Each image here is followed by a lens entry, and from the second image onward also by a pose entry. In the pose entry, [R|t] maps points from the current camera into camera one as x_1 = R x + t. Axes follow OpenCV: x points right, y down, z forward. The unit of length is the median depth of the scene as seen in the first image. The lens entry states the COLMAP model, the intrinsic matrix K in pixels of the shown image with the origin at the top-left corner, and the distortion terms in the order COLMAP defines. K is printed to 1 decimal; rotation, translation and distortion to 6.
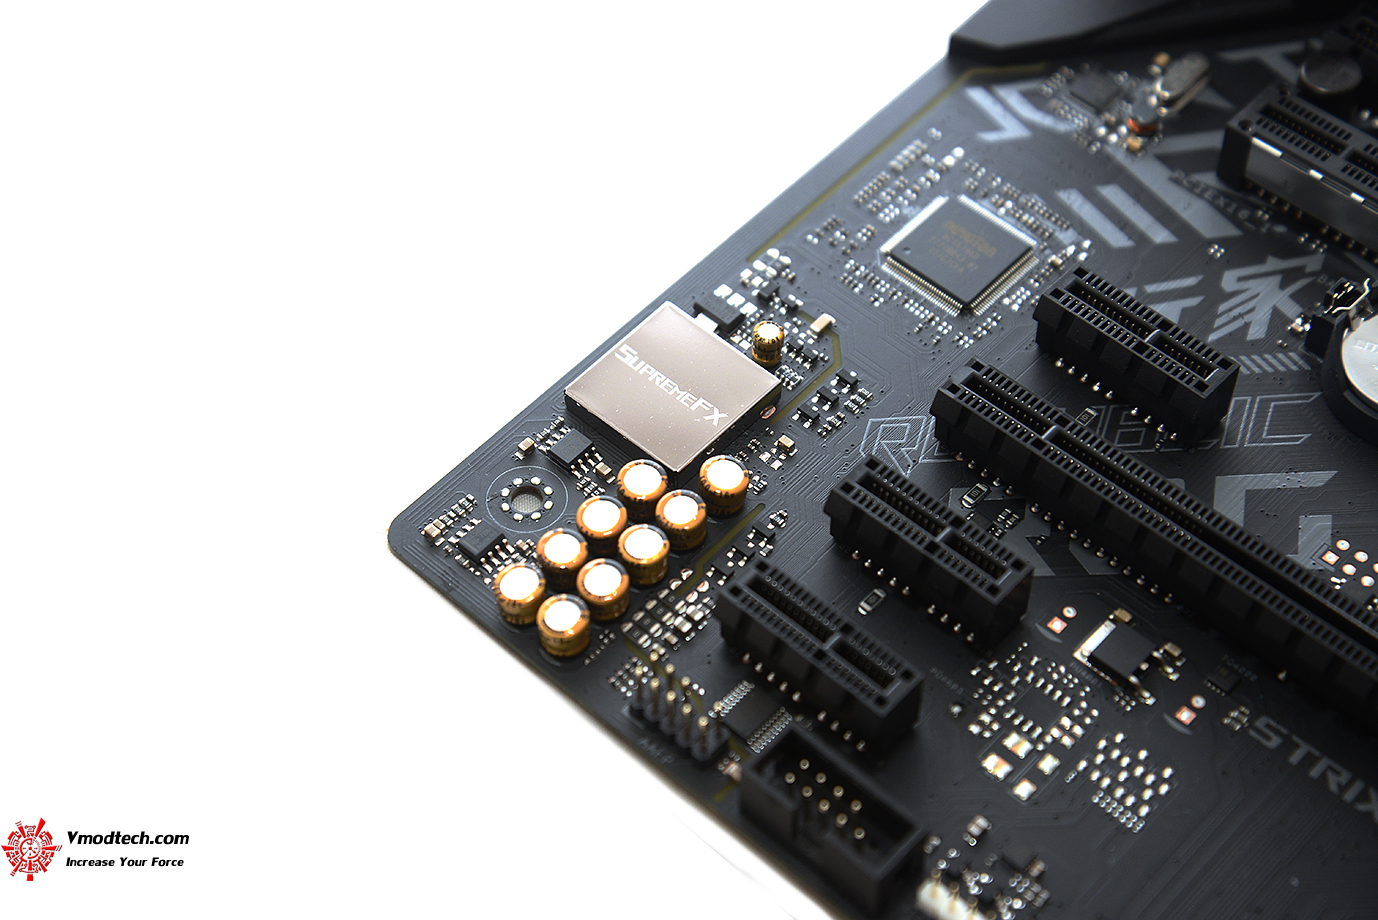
lens RADIAL K [[2578.4, 0, 687.0], [0, 2578.4, 453.6], [0, 0, 1]] dist [0.326889, 0.000000]
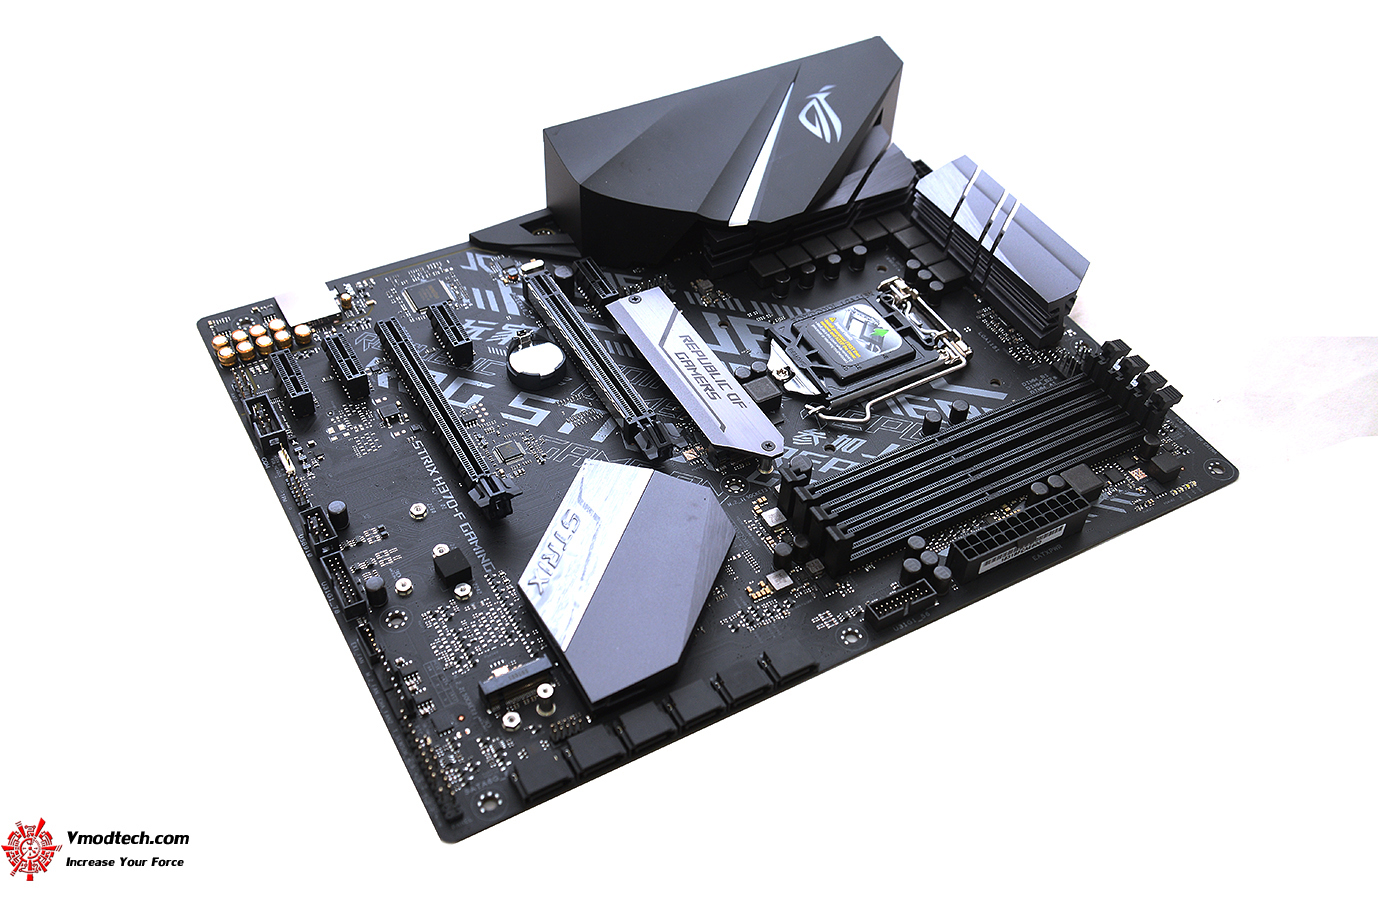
lens RADIAL K [[1342.8, 0, 681.6], [0, 1342.8, 462.7], [0, 0, 1]] dist [0.036539, 0.000000]
pose [[0.948229, 0.273685, -0.161115, 0.696794], [-0.289467, 0.953501, -0.083933, 0.152474], [0.130652, 0.126225, 0.983360, -0.445554]]
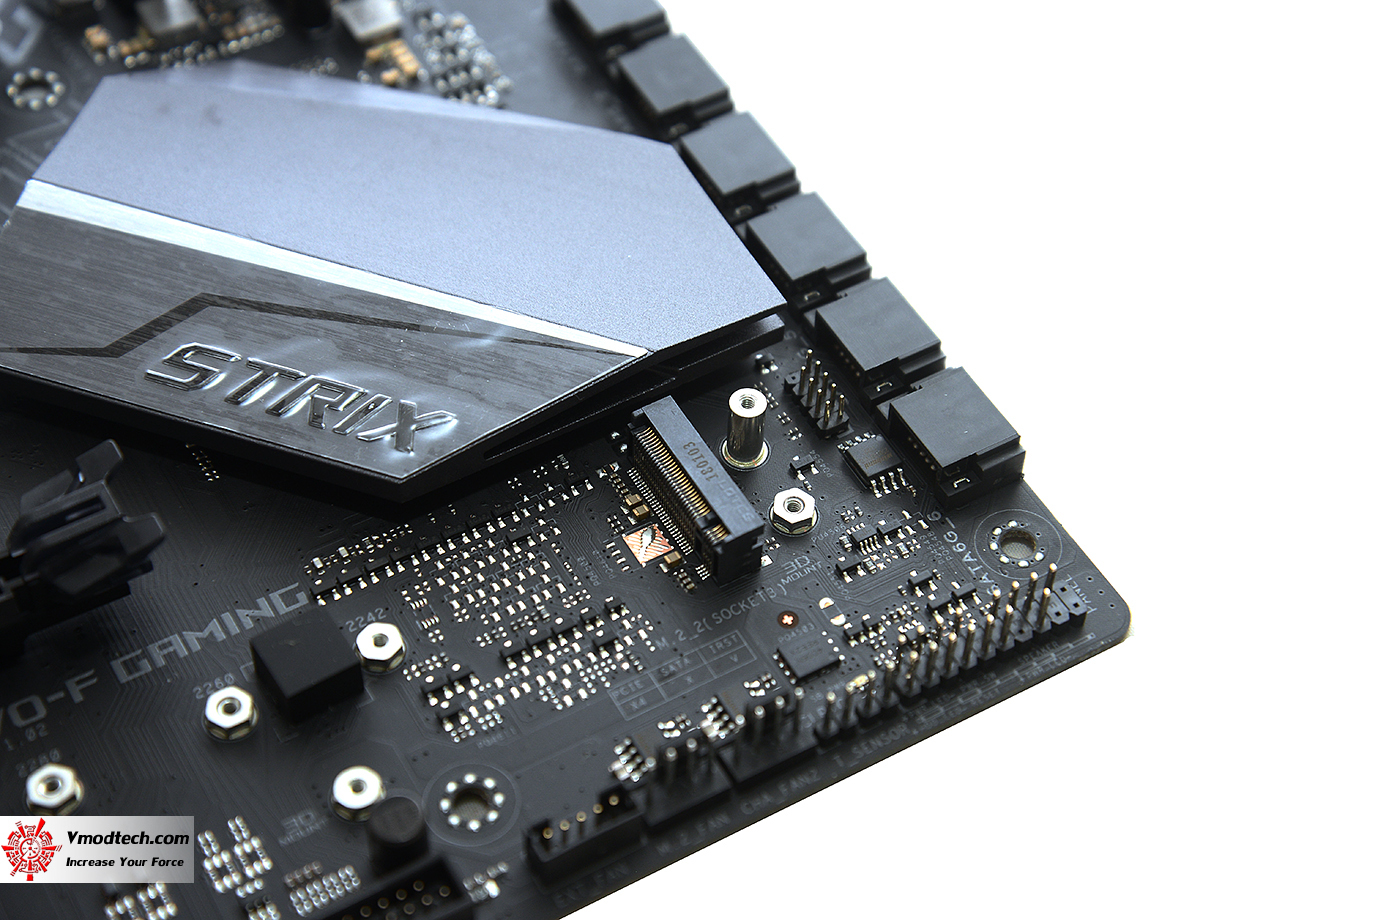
lens RADIAL K [[2578.4, 0, 674.9], [0, 2578.4, 463.8], [0, 0, 1]] dist [0.326889, 0.000000]
pose [[0.297730, -0.728915, 0.616473, -0.139631], [0.739162, 0.584683, 0.334343, -0.032999], [-0.604149, 0.356130, 0.712864, 0.100284]]
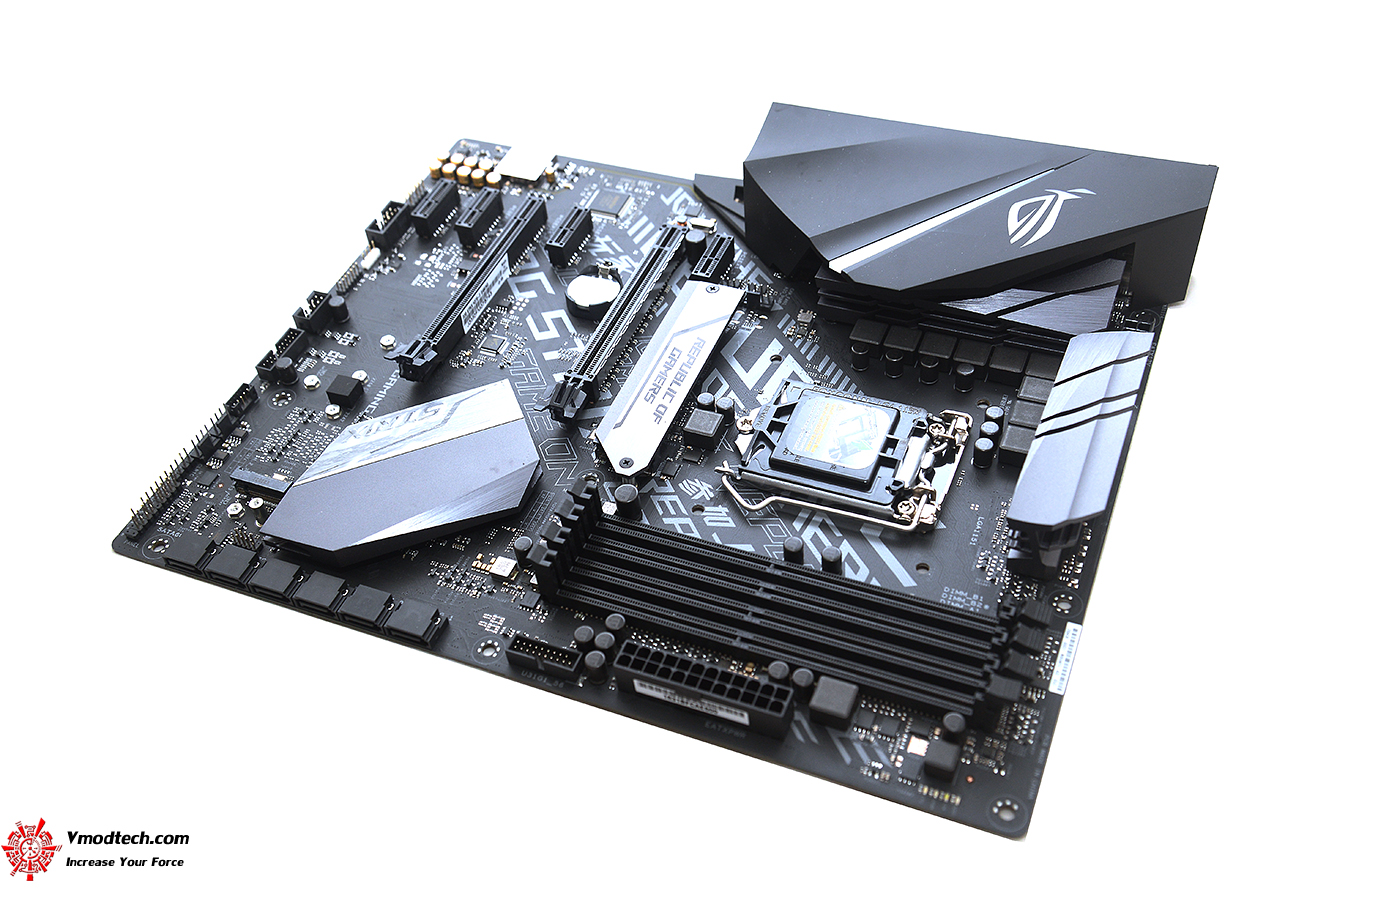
lens RADIAL K [[1342.8, 0, 685.3], [0, 1342.8, 467.0], [0, 0, 1]] dist [0.036539, 0.000000]
pose [[0.346193, 0.694355, -0.630890, 1.404351], [-0.707595, 0.634803, 0.310378, -0.452420], [0.616003, 0.338964, 0.711086, 0.034758]]
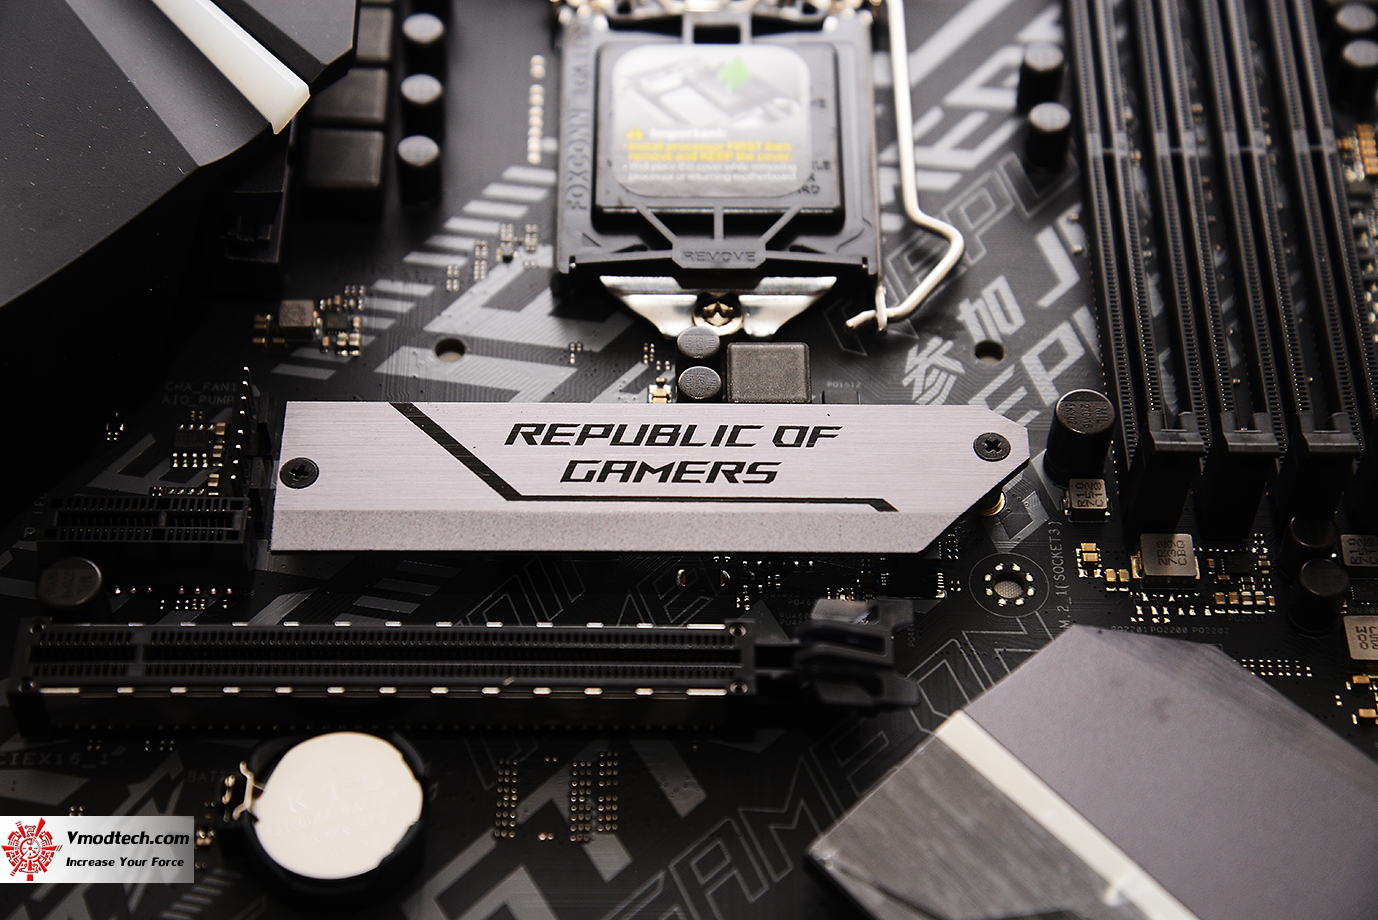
lens RADIAL K [[2611.0, 0, 682.3], [0, 2611.0, 456.1], [0, 0, 1]] dist [0.311716, 0.000000]
pose [[0.734988, -0.513949, 0.442322, 0.013430], [0.526070, 0.843776, 0.106263, -0.174842], [-0.427835, 0.154590, 0.890539, 0.078213]]
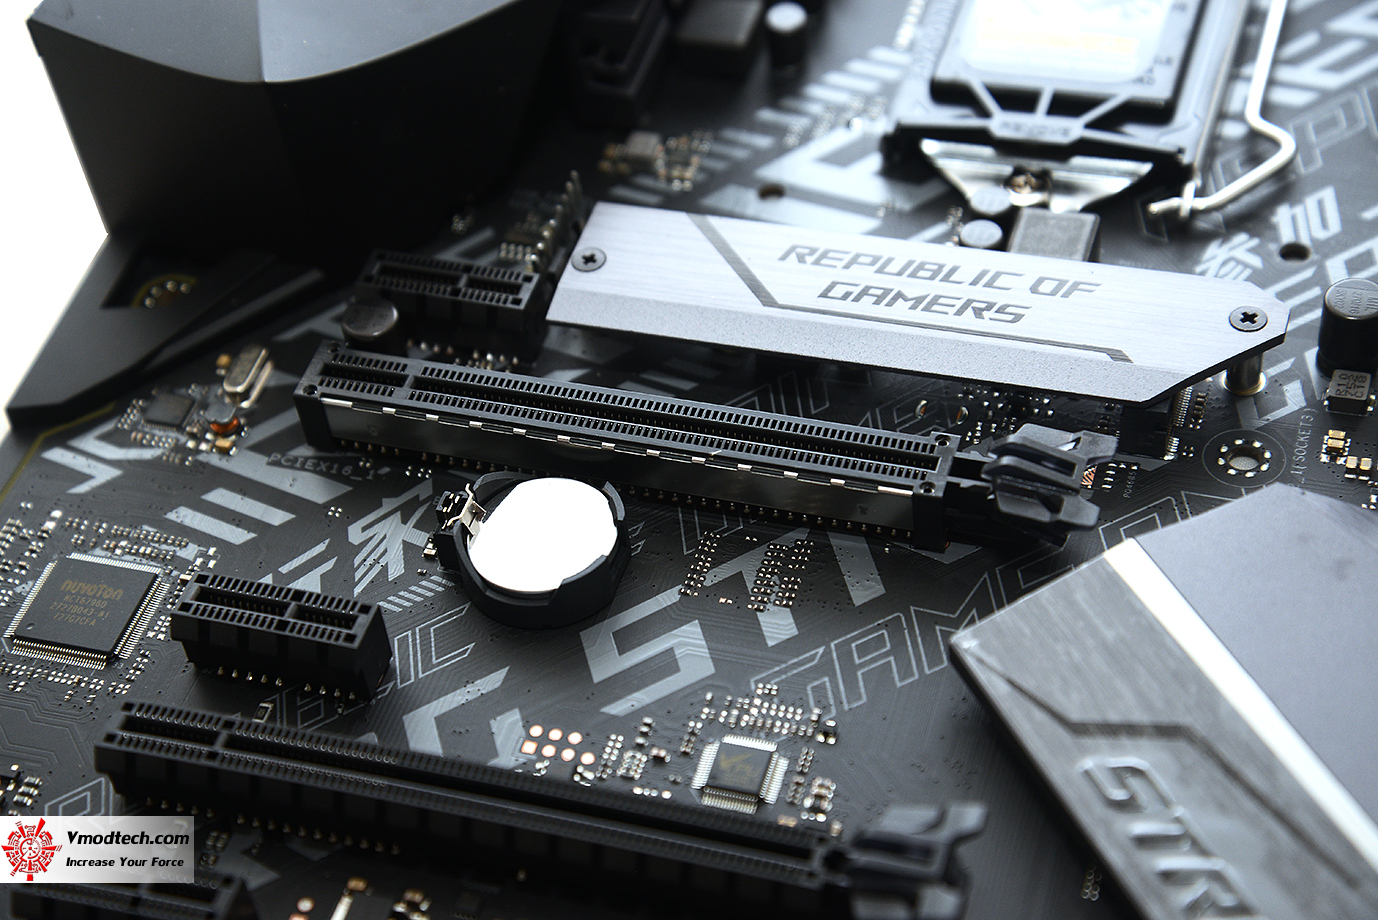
lens RADIAL K [[2578.4, 0, 677.6], [0, 2578.4, 453.9], [0, 0, 1]] dist [0.326889, 0.000000]
pose [[0.900646, -0.360098, 0.243239, 0.089342], [0.391095, 0.915690, -0.092499, 0.048322], [-0.189422, 0.178439, 0.965546, 0.004622]]
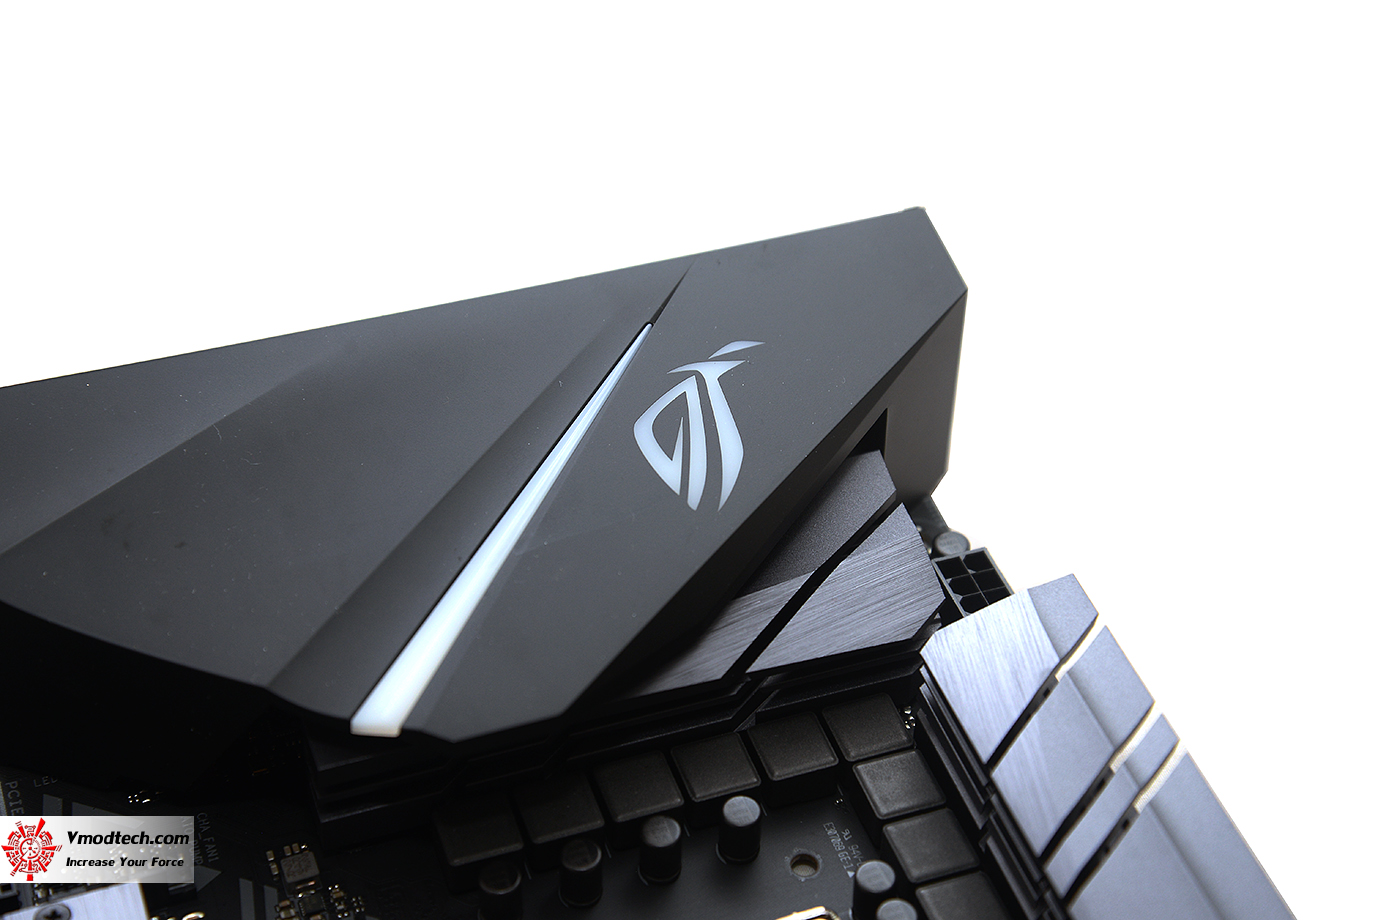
lens RADIAL K [[2611.0, 0, 670.0], [0, 2611.0, 448.8], [0, 0, 1]] dist [0.311716, 0.000000]
pose [[0.881671, 0.355343, -0.310462, 0.844258], [-0.407828, 0.904792, -0.122585, -0.282080], [0.237344, 0.234695, 0.942649, 0.013733]]
